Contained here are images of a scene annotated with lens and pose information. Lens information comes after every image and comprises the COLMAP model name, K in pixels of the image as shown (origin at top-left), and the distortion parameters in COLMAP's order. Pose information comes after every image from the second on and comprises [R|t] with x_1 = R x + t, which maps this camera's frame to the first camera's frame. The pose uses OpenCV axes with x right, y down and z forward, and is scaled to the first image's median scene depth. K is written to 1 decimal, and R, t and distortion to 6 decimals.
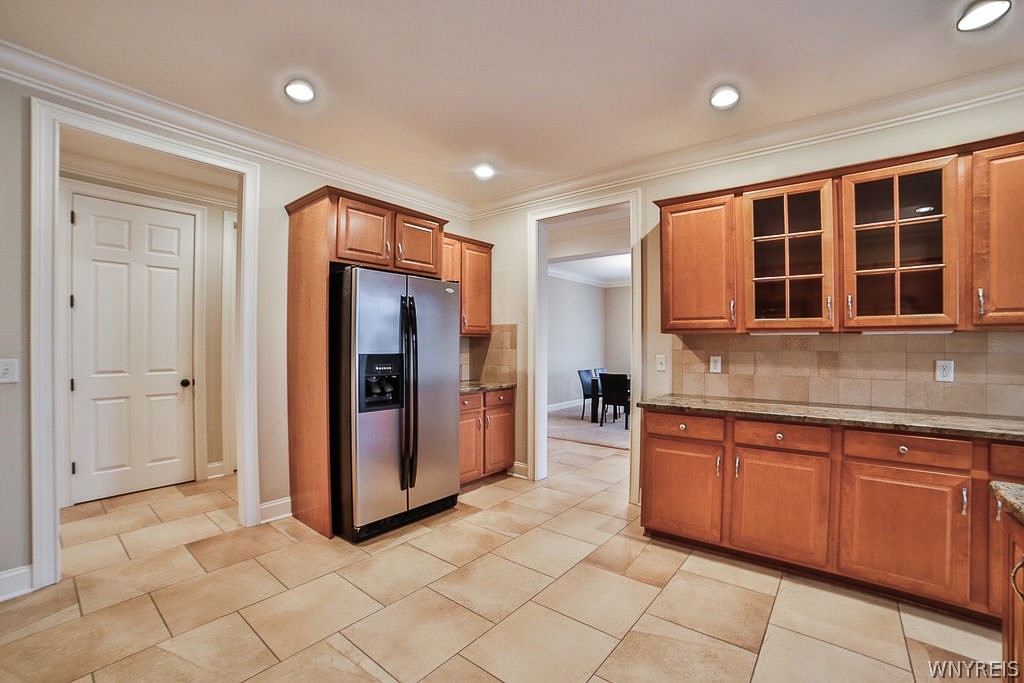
lens RADIAL K [[439.3, 0, 517.8], [0, 439.3, 344.4], [0, 0, 1]] dist [-0.112583, 0.042858]
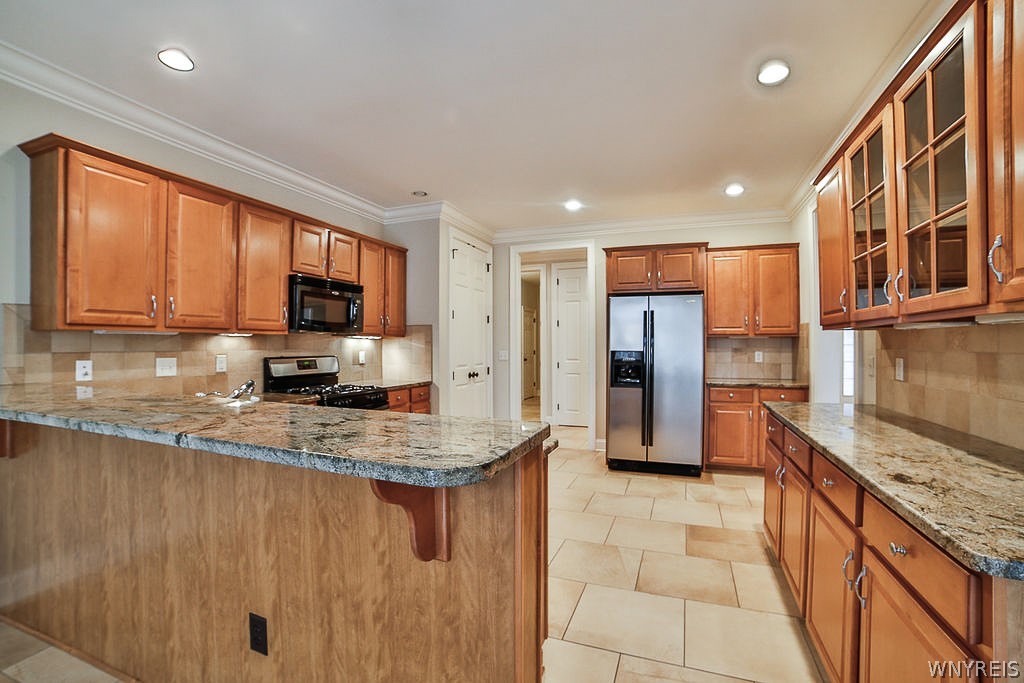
lens RADIAL K [[439.3, 0, 517.8], [0, 439.3, 344.4], [0, 0, 1]] dist [-0.112583, 0.042858]
pose [[0.306939, -0.004529, -0.951718, 1.108479], [0.002894, 0.999988, -0.003826, 0.004879], [0.951725, -0.001580, 0.306949, 0.175006]]
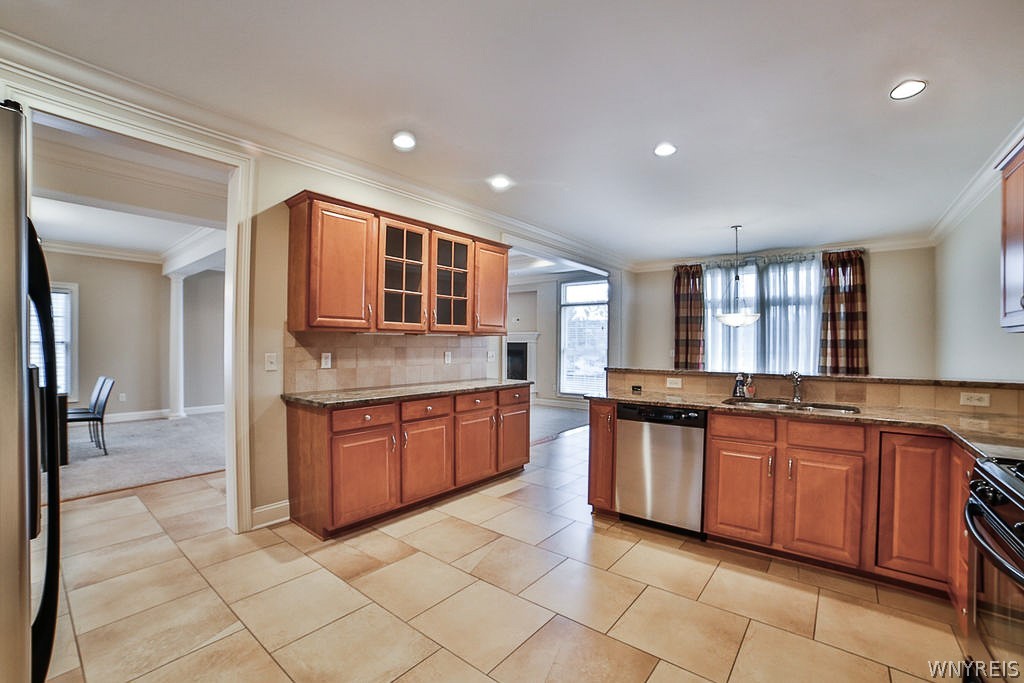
lens RADIAL K [[439.3, 0, 517.8], [0, 439.3, 344.4], [0, 0, 1]] dist [-0.112583, 0.042858]
pose [[-0.008040, -0.006183, 0.999949, -0.716366], [-0.006273, 0.999962, 0.006133, -0.003409], [-0.999948, -0.006223, -0.008079, 0.630116]]
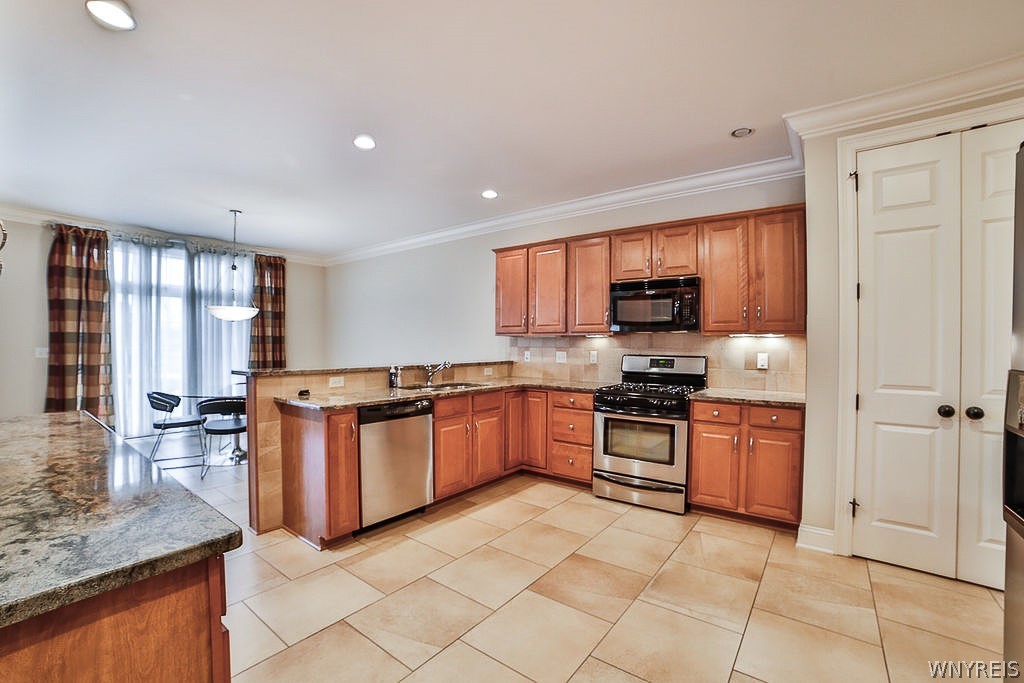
lens RADIAL K [[439.3, 0, 517.8], [0, 439.3, 344.4], [0, 0, 1]] dist [-0.112583, 0.042858]
pose [[-0.999312, -0.010758, -0.035498, 0.104117], [-0.010841, 0.999939, 0.002141, 0.001550], [0.035473, 0.002524, -0.999367, 1.401963]]
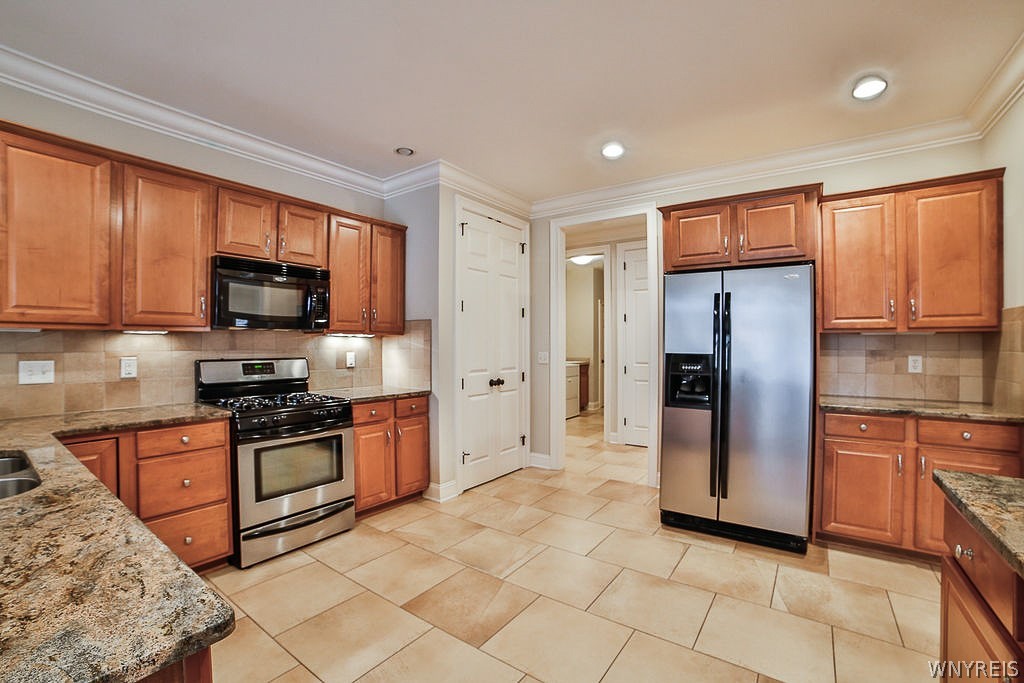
lens RADIAL K [[439.3, 0, 517.8], [0, 439.3, 344.4], [0, 0, 1]] dist [-0.112583, 0.042858]
pose [[0.059633, -0.002899, -0.998216, 0.735113], [0.000897, 0.999996, -0.002850, 0.002576], [0.998220, -0.000725, 0.059636, 0.574257]]
